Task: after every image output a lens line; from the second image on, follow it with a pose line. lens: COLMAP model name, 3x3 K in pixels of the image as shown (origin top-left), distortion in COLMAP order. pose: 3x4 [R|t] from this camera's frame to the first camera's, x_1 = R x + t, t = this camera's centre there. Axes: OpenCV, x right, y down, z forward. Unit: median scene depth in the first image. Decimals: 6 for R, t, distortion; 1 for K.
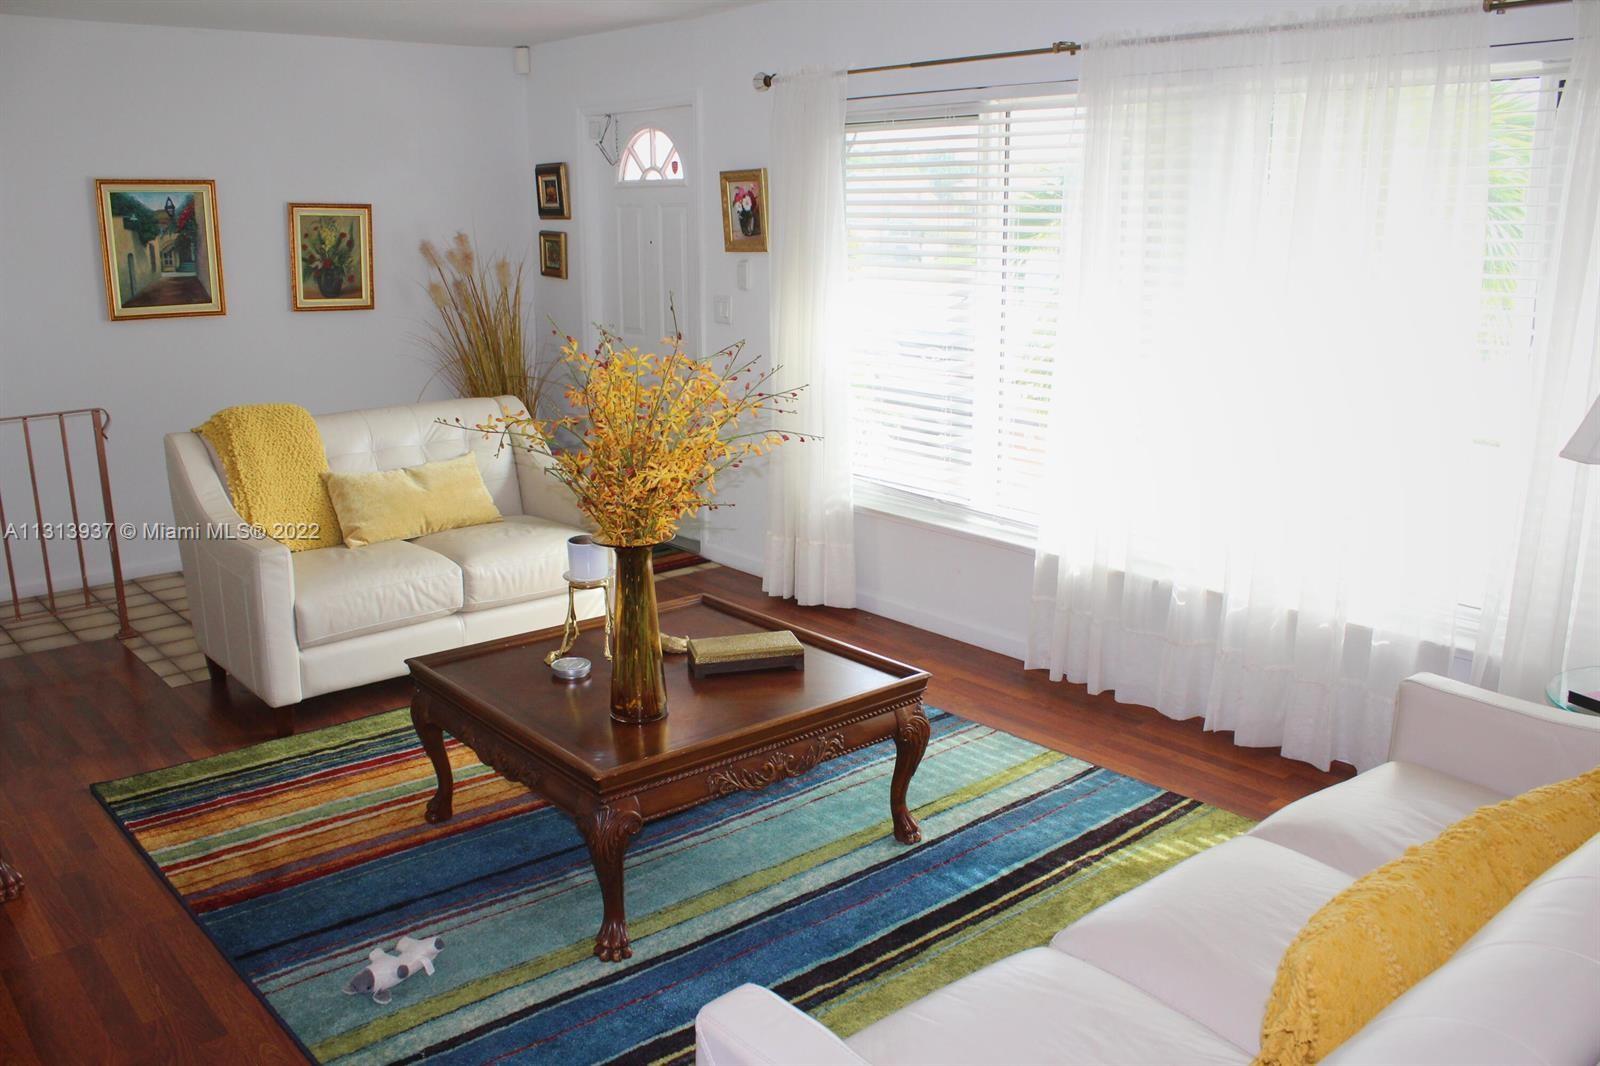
lens RADIAL K [[1354.5, 0, 799.5], [0, 1354.5, 533.5], [0, 0, 1]] dist [-0.163063, 0.145399]
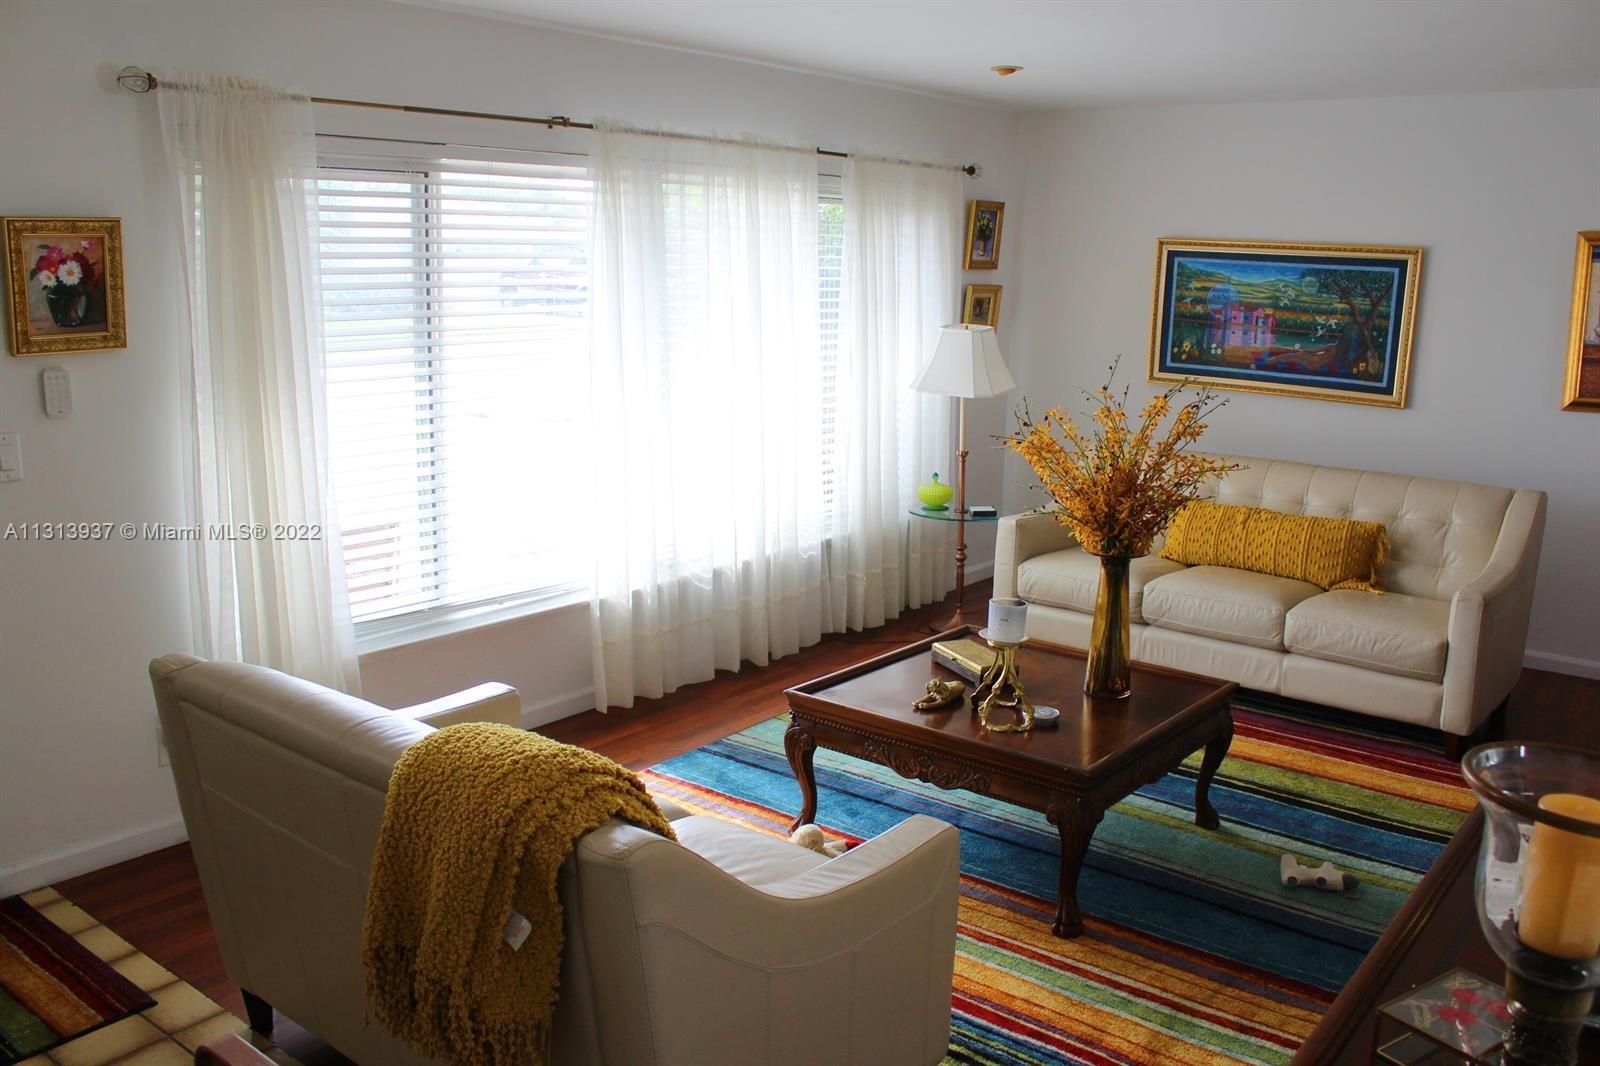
lens RADIAL K [[1354.5, 0, 798.5], [0, 1354.5, 534.2], [0, 0, 1]] dist [-0.163063, 0.145399]
pose [[-0.202019, -0.183579, 0.962022, -0.832140], [0.228218, 0.946411, 0.228524, -0.232735], [-0.952421, 0.265717, -0.149297, 0.968377]]
